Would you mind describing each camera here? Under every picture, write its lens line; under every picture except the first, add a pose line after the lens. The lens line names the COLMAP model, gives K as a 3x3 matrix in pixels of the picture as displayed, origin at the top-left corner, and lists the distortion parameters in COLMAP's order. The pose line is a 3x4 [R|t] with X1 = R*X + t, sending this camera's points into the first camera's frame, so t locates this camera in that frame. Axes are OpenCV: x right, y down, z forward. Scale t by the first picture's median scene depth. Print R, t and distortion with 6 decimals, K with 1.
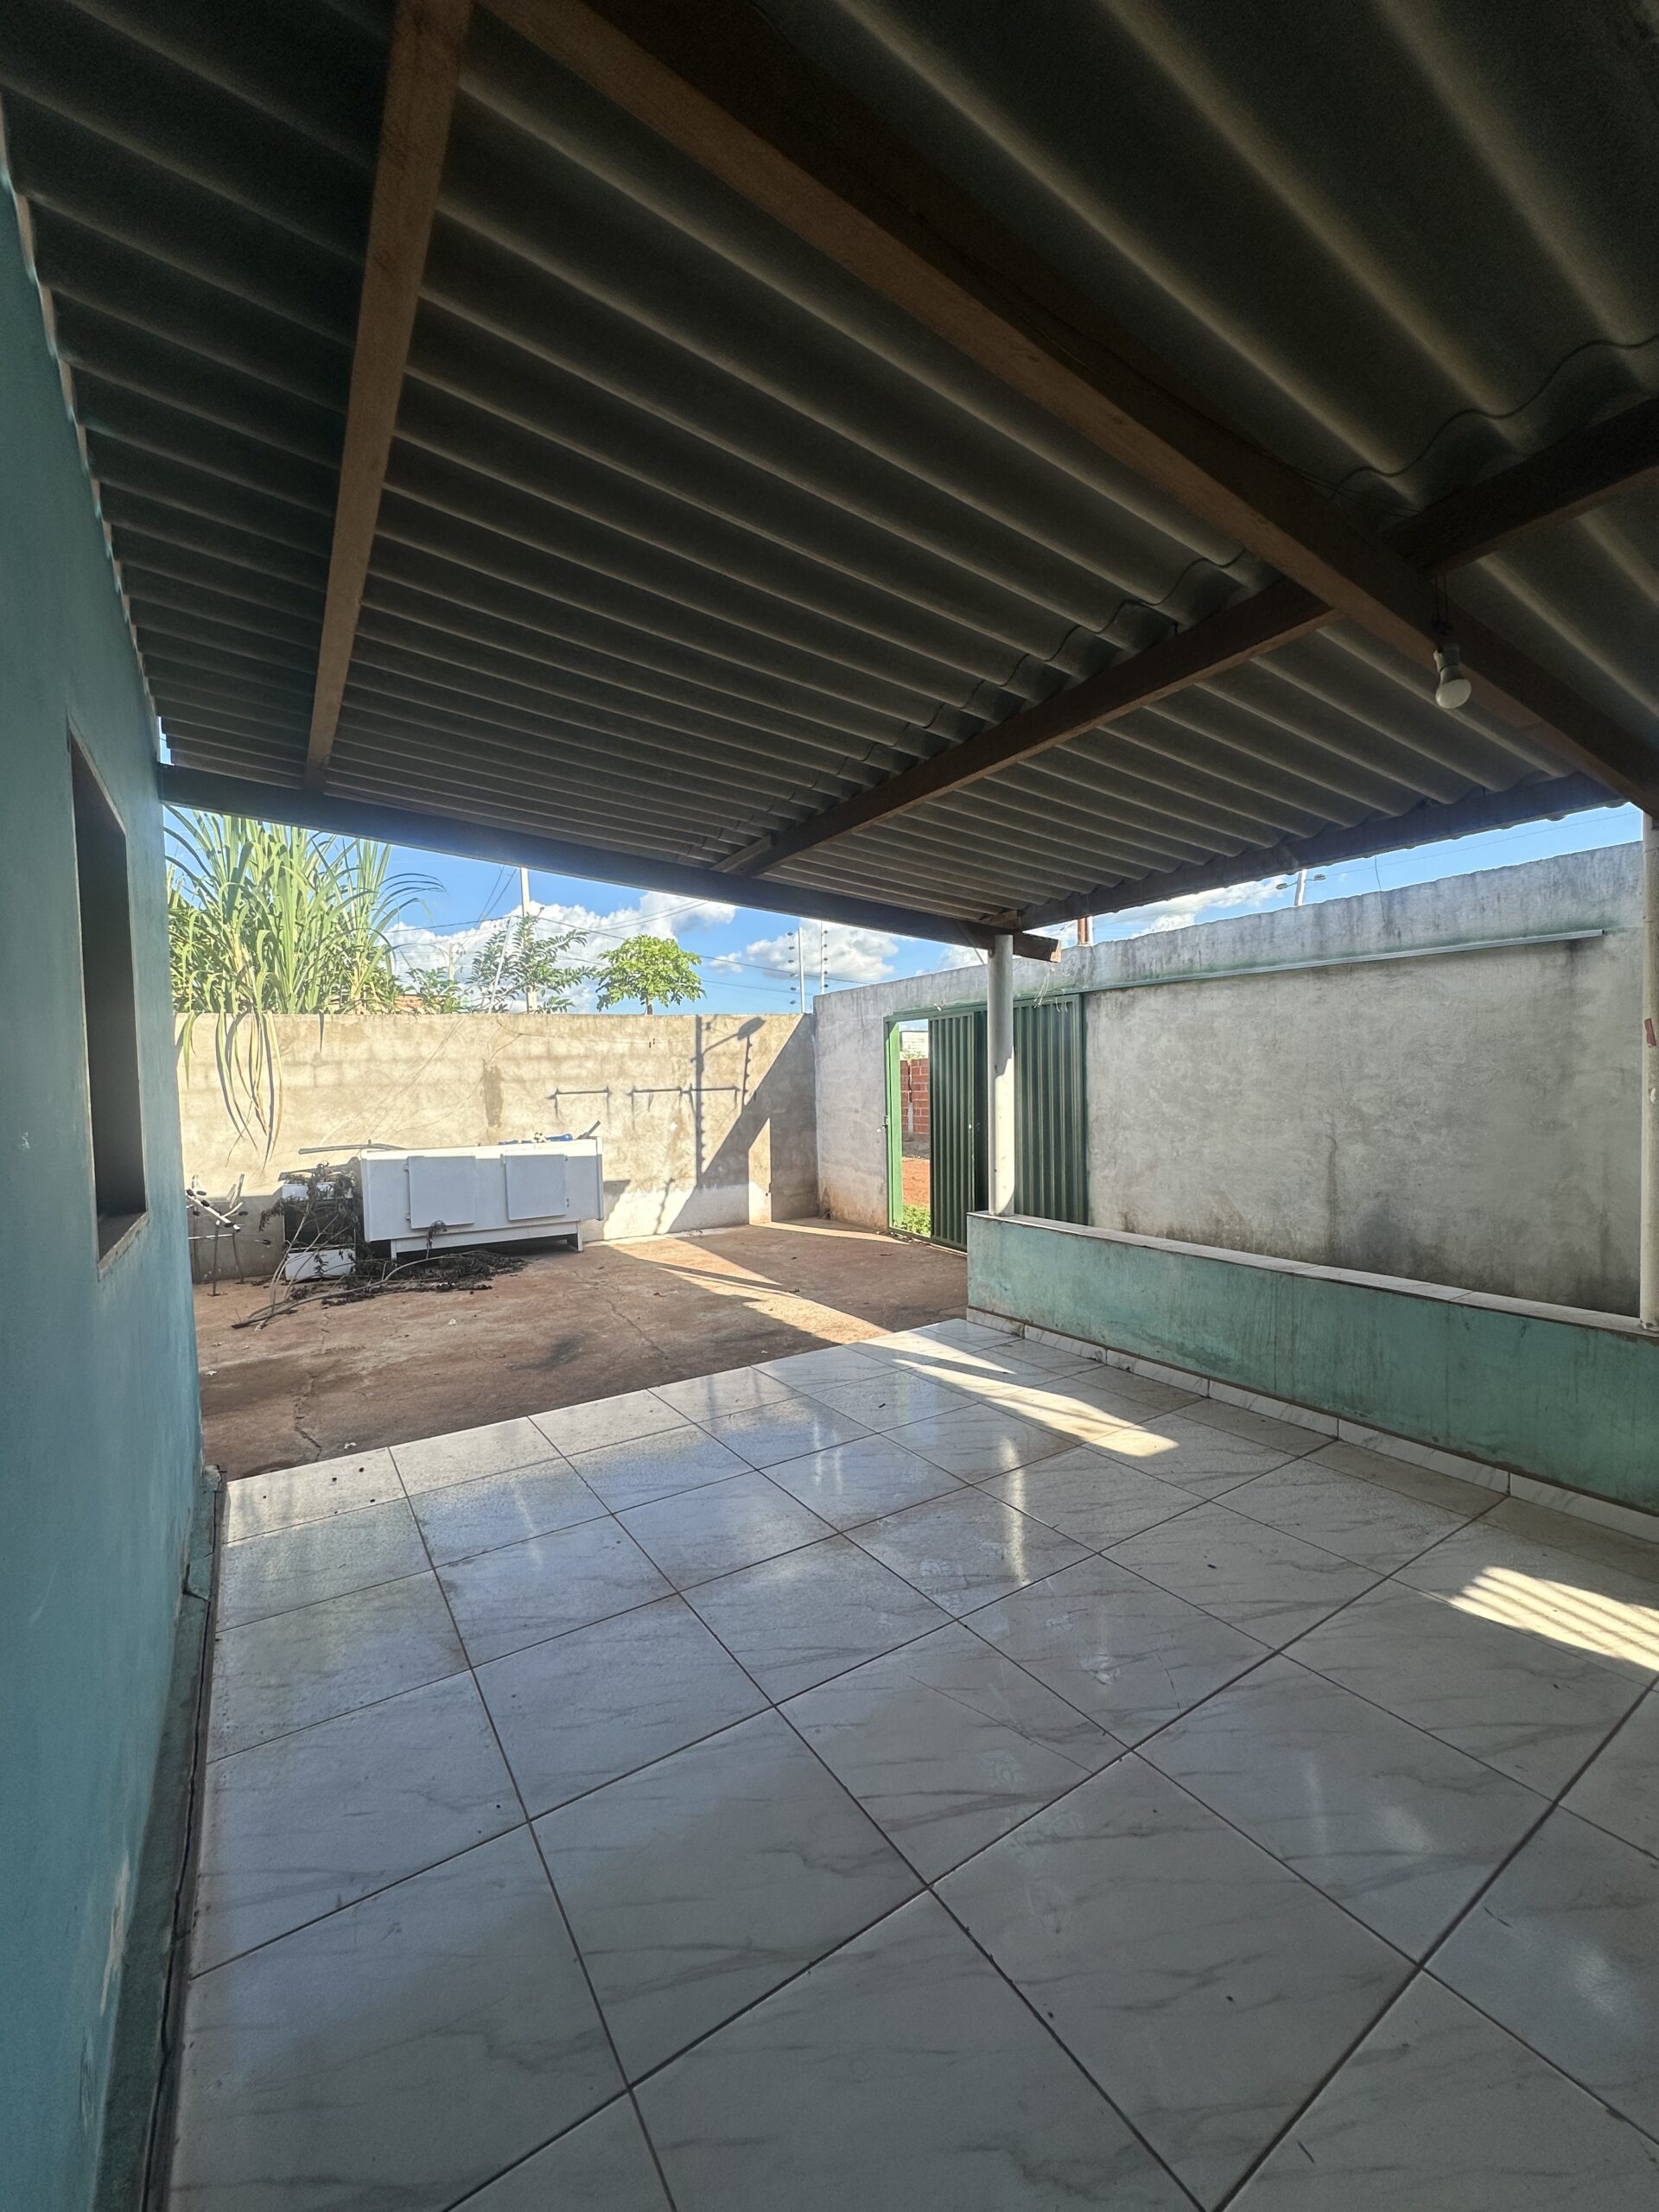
lens RADIAL K [[884.9, 0, 829.5], [0, 884.9, 1106.0], [0, 0, 1]] dist [-0.005012, 0.001978]
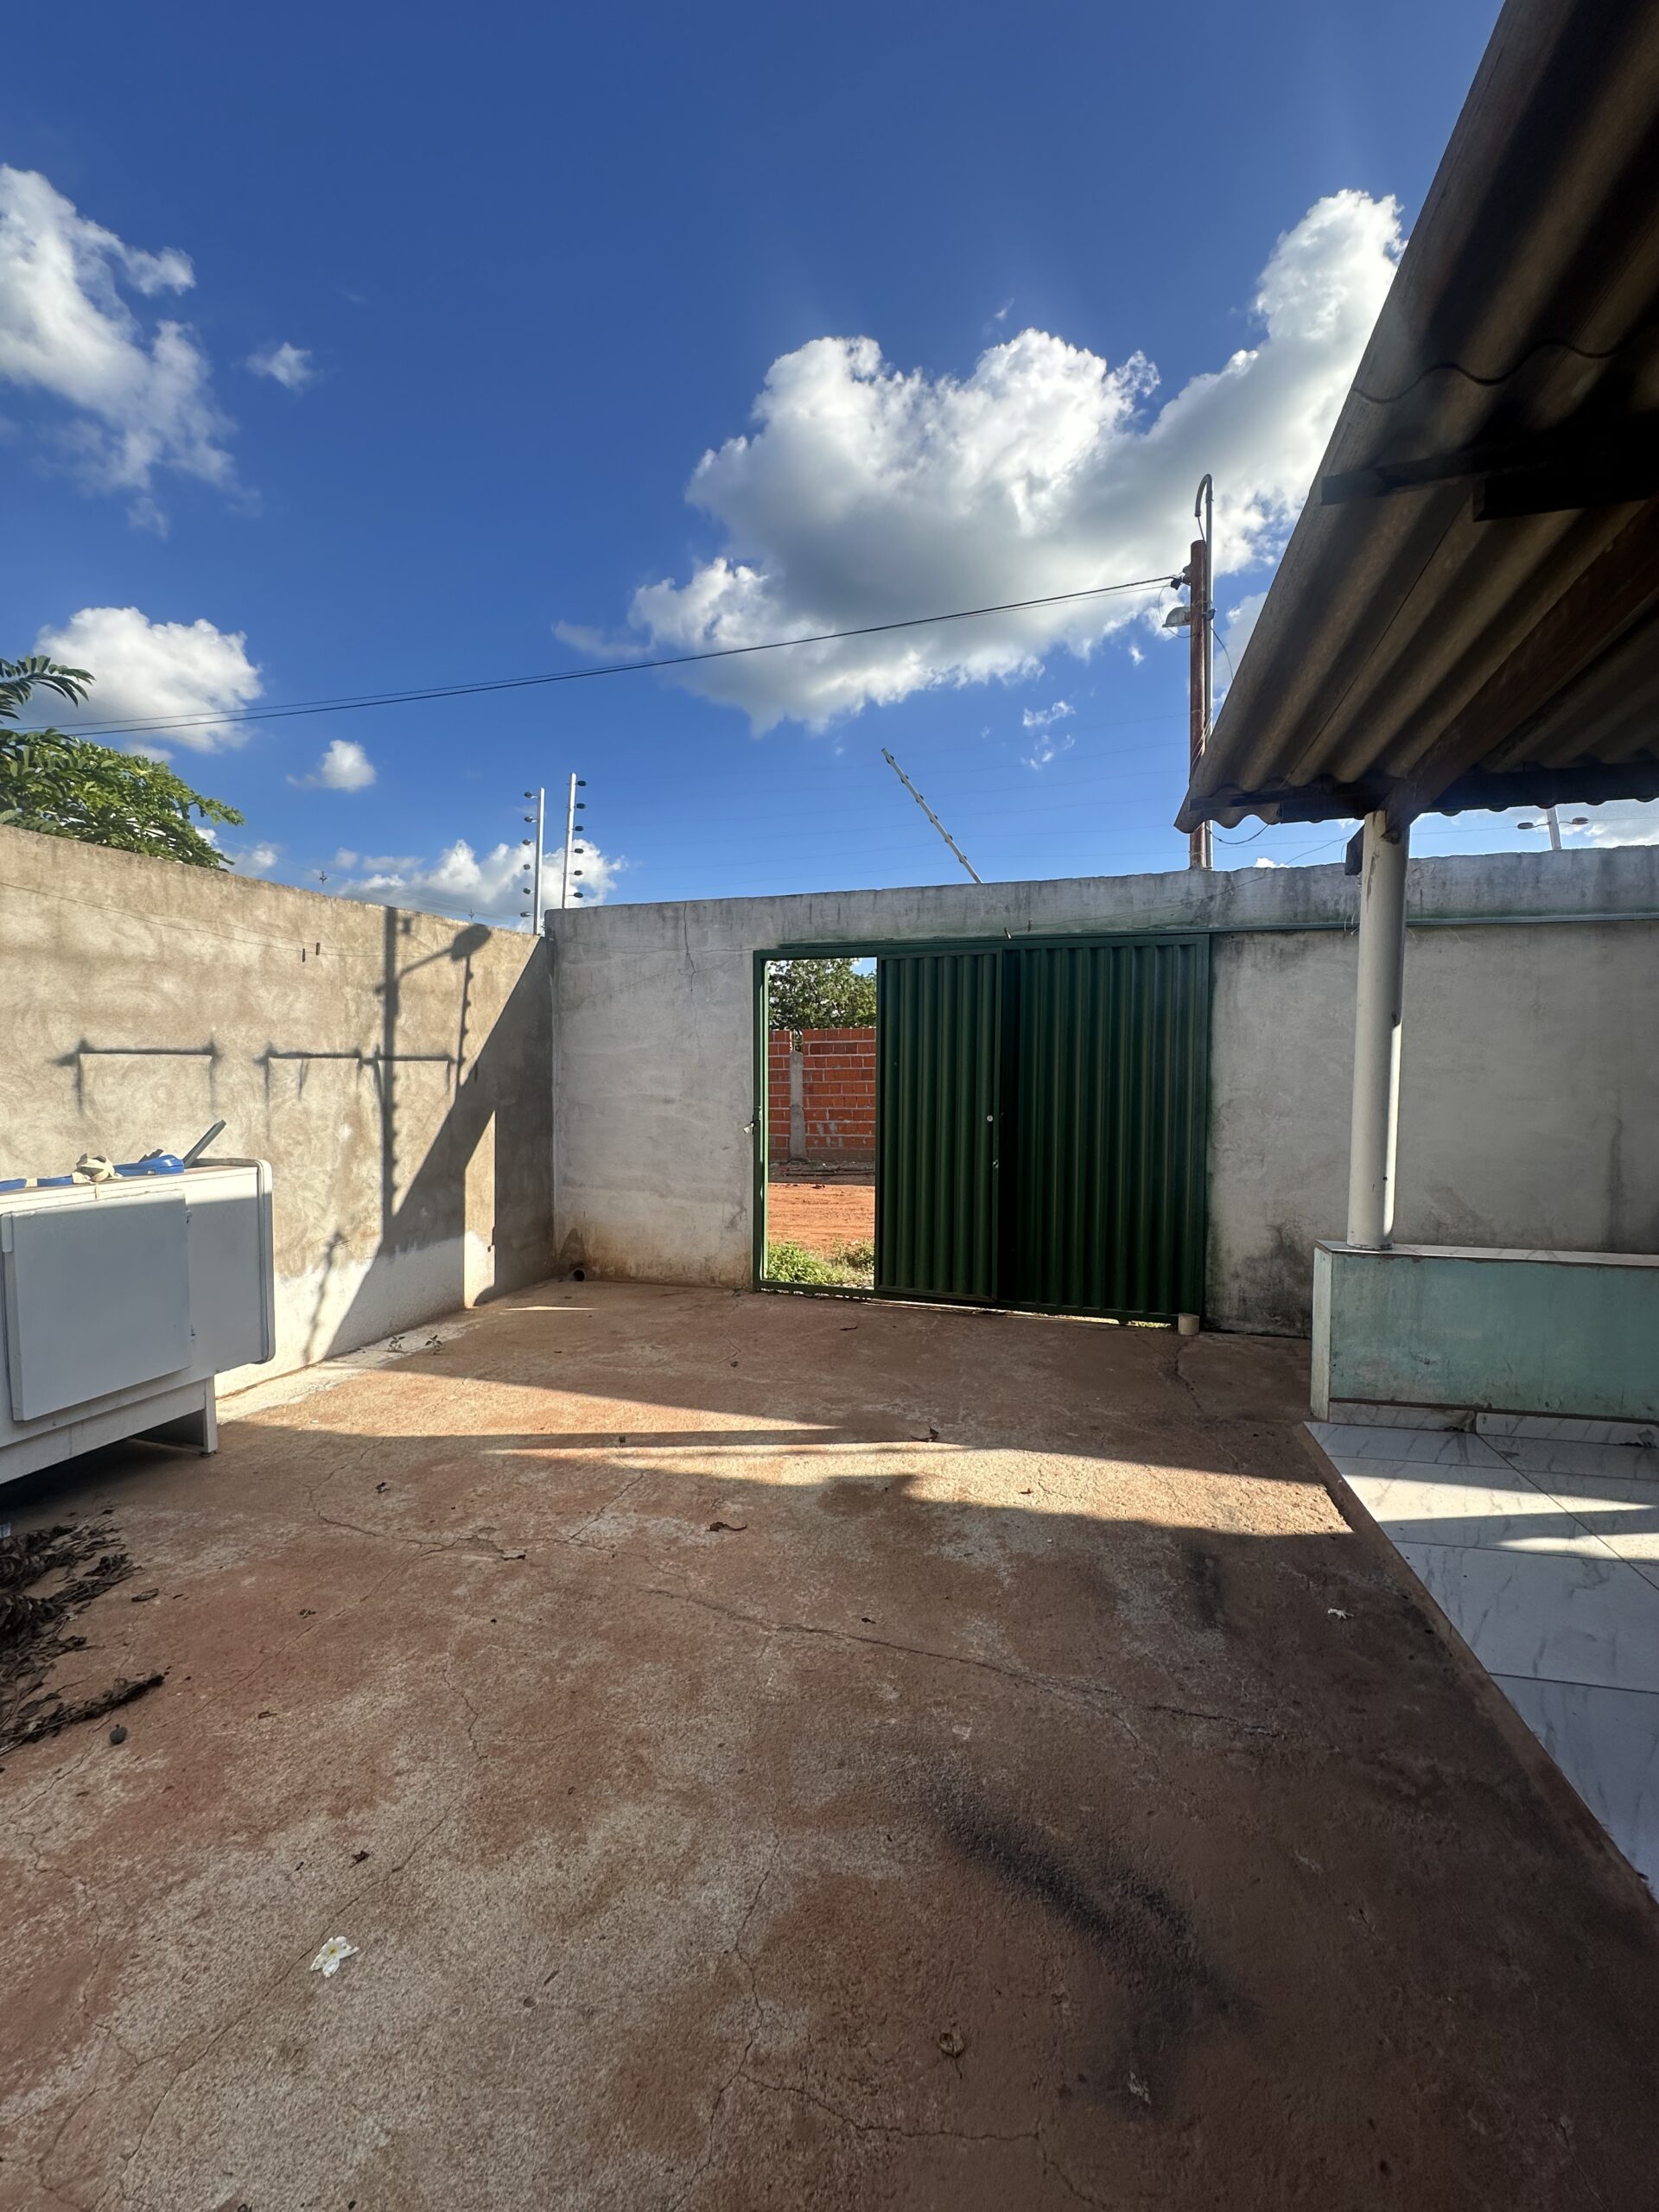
lens RADIAL K [[884.9, 0, 829.5], [0, 884.9, 1106.0], [0, 0, 1]] dist [-0.005012, 0.001978]
pose [[0.727737, -0.002989, 0.685850, -0.332823], [0.005445, 0.999984, -0.001420, 0.011791], [-0.685835, 0.004768, 0.727742, 0.498314]]
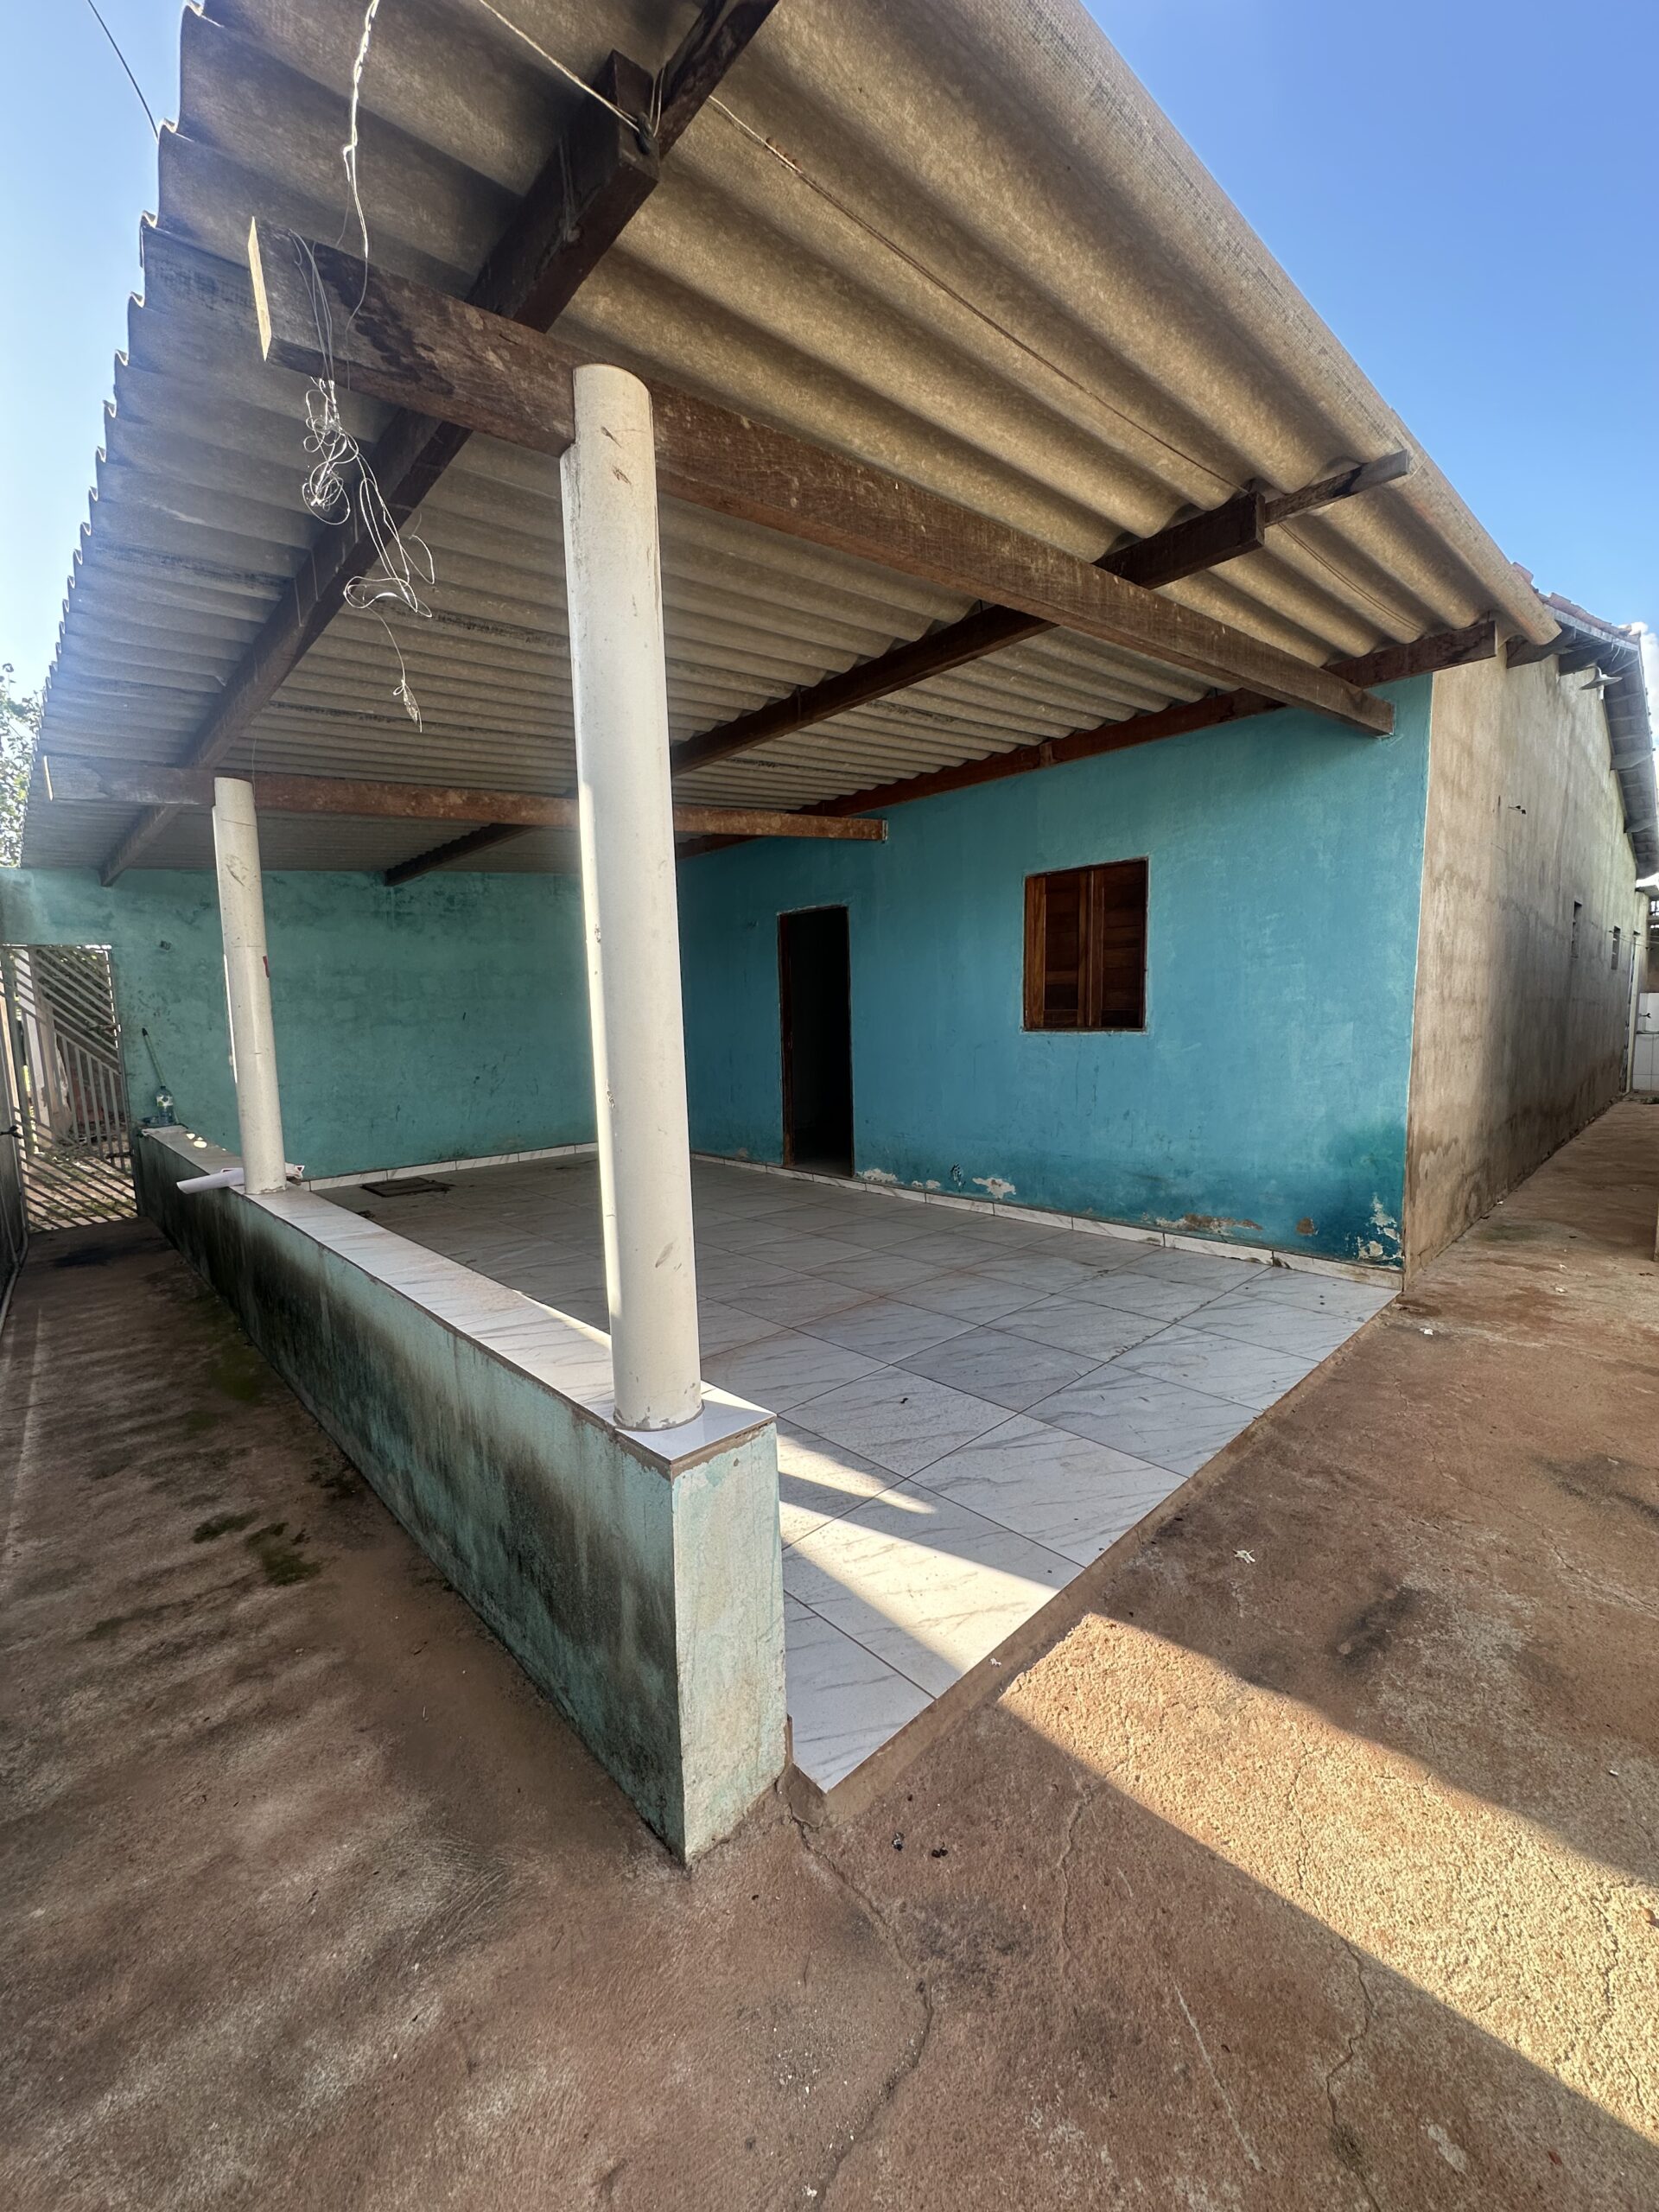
lens RADIAL K [[884.9, 0, 829.5], [0, 884.9, 1106.0], [0, 0, 1]] dist [-0.005012, 0.001978]
pose [[-0.980288, 0.064293, -0.186821, 0.116069], [0.038043, 0.989302, 0.140836, -0.009116], [0.193877, 0.130952, -0.972246, 0.797398]]
